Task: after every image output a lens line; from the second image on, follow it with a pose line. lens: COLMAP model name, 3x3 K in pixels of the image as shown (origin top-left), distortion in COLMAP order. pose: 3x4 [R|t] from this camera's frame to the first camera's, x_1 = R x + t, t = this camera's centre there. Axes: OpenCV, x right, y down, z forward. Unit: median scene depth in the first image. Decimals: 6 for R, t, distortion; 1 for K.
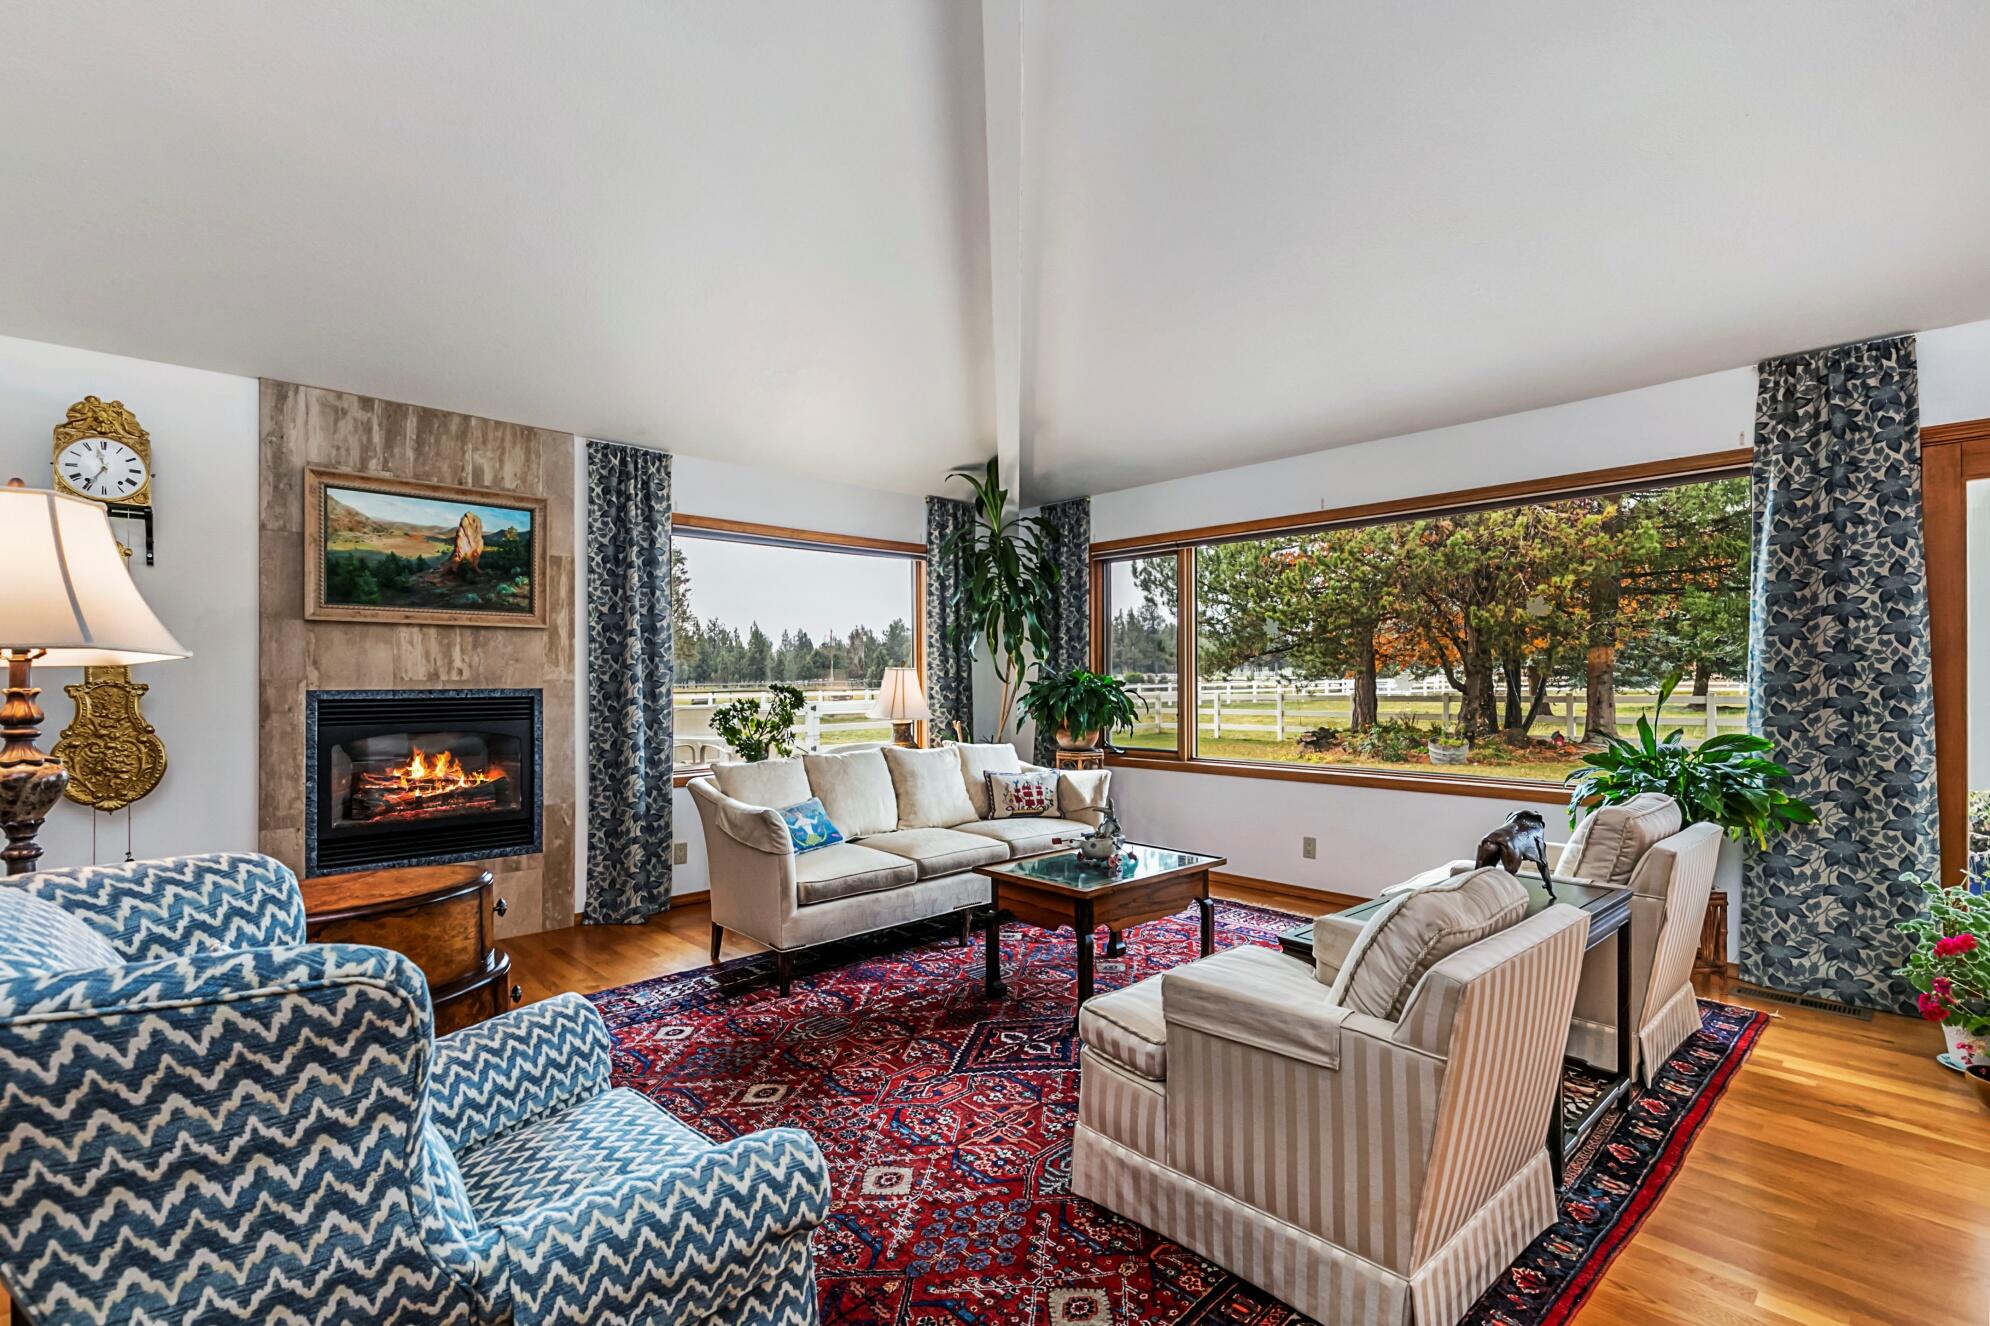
lens RADIAL K [[905.2, 0, 985.7], [0, 905.2, 672.9], [0, 0, 1]] dist [0.001999, 0.001041]
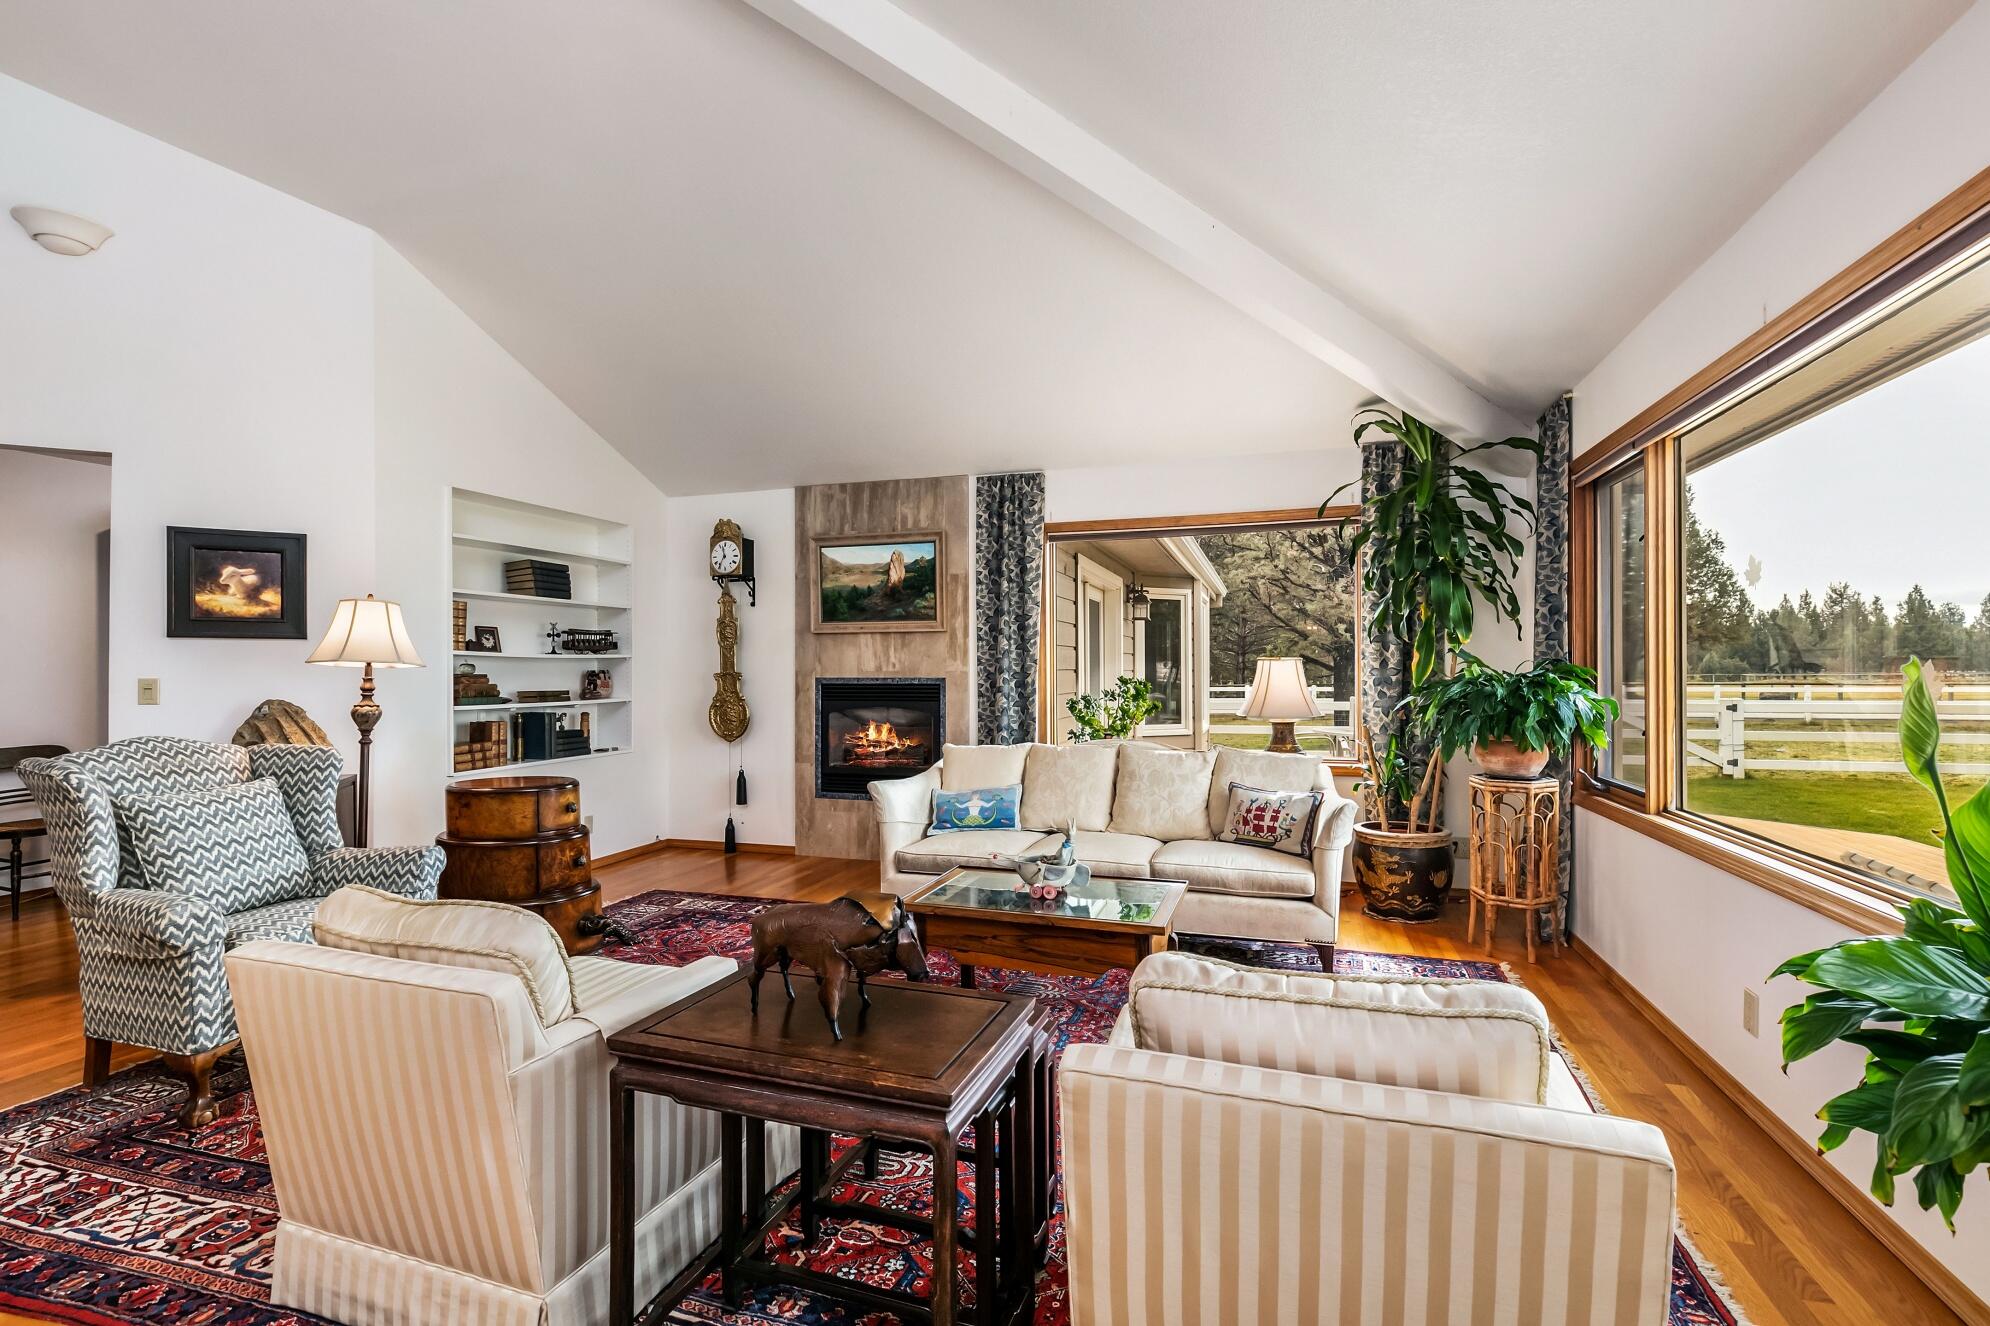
lens RADIAL K [[905.2, 0, 986.1], [0, 905.2, 664.6], [0, 0, 1]] dist [0.001999, 0.001041]
pose [[0.467620, -0.002772, -0.883925, 0.707638], [0.006627, 0.999978, 0.000370, -0.001777], [0.883905, -0.006031, 0.467628, 0.467670]]
